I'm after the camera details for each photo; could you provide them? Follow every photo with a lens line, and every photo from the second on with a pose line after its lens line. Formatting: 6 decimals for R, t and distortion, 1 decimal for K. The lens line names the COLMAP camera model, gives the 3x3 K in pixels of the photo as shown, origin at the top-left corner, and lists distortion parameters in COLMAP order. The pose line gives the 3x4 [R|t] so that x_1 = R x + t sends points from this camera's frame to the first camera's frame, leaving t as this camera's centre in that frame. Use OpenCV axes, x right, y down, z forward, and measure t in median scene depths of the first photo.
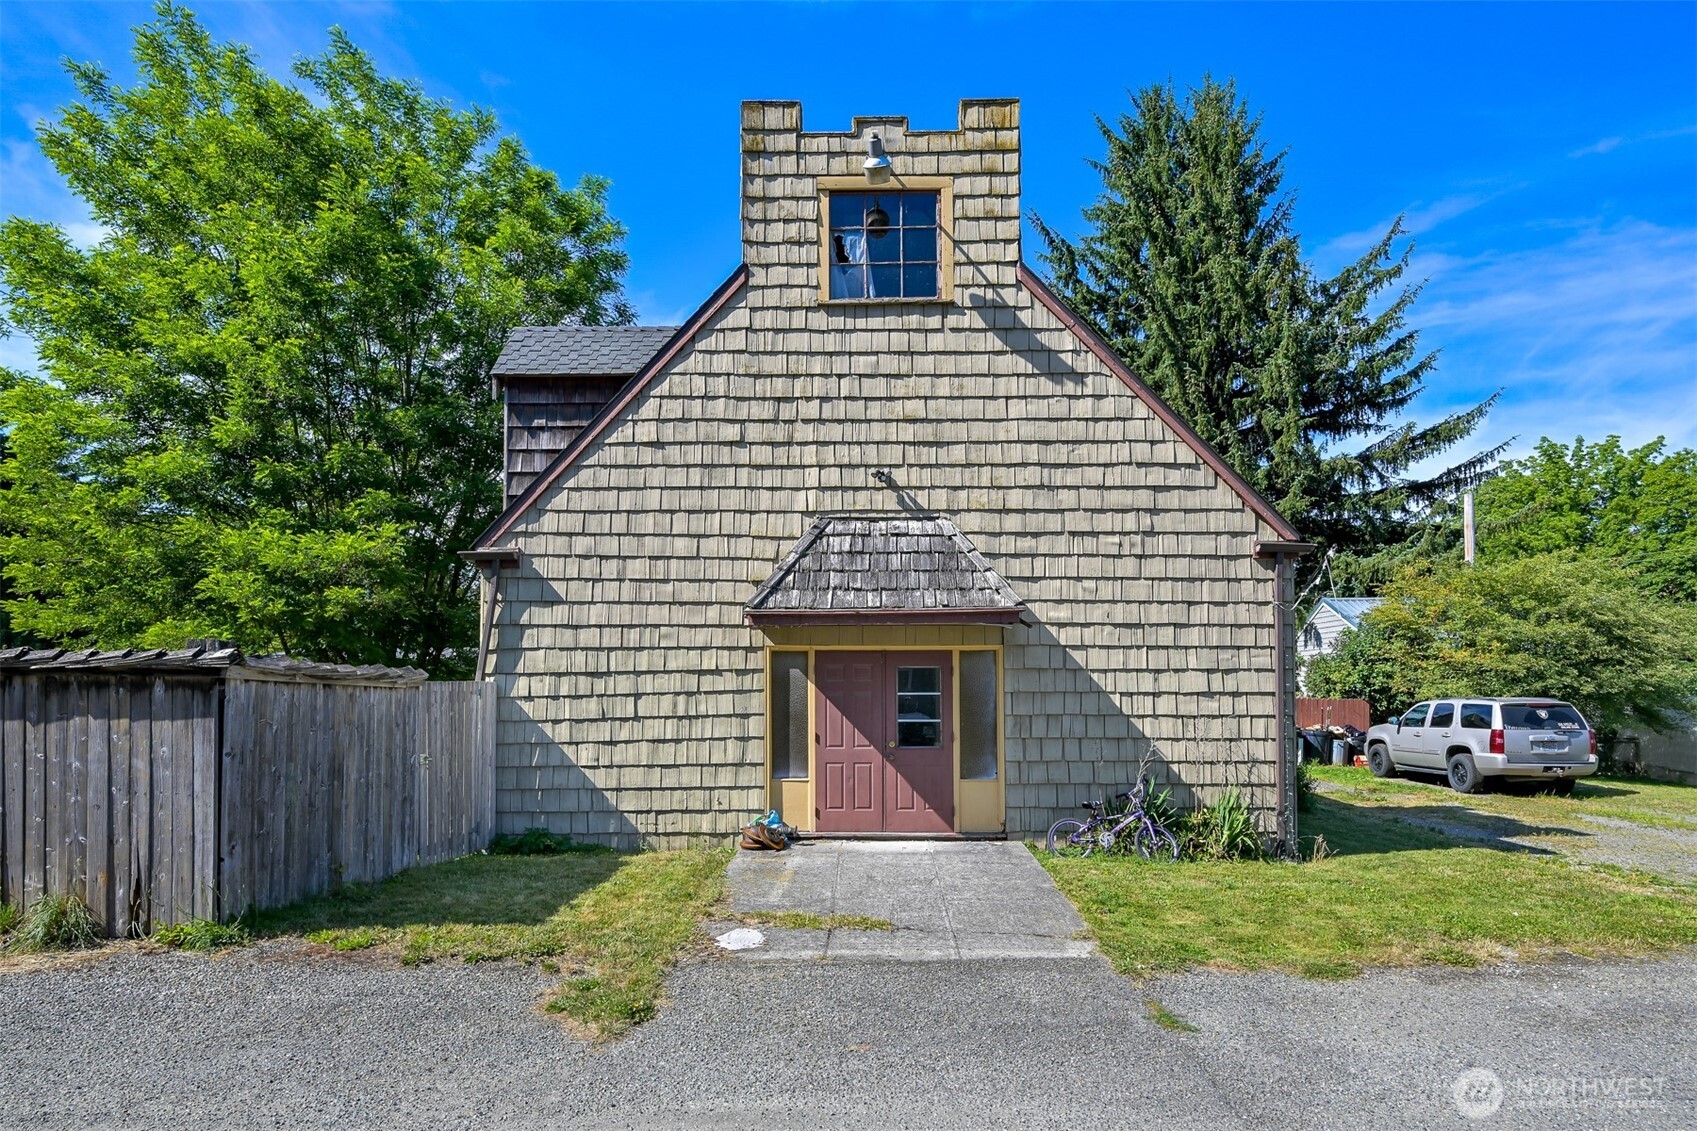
lens RADIAL K [[848.9, 0, 848.0], [0, 848.9, 580.8], [0, 0, 1]] dist [-0.000065, 0.000046]
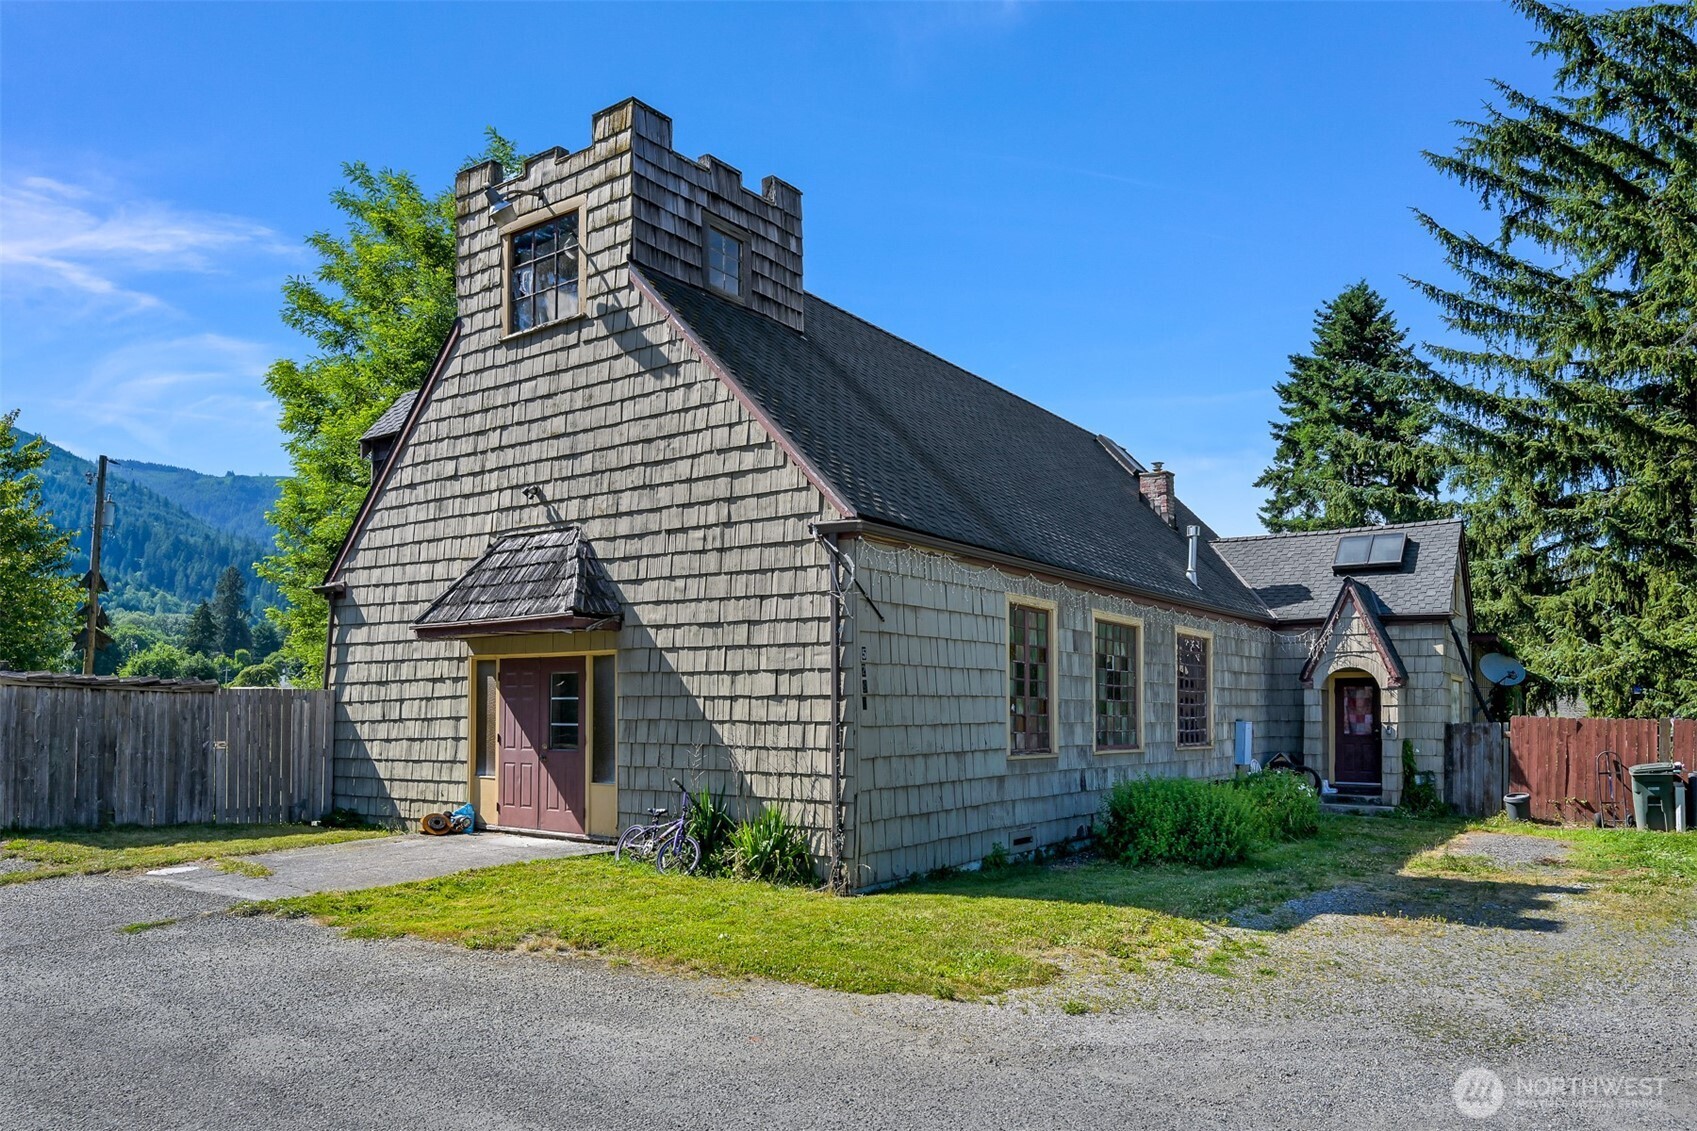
lens RADIAL K [[1080.2, 0, 848.2], [0, 1080.2, 555.9], [0, 0, 1]] dist [-0.000891, 0.003047]
pose [[0.832687, -0.075304, -0.548600, 1.102928], [0.064453, 0.997157, -0.039046, 0.032874], [0.549980, -0.002846, 0.835173, 0.087728]]
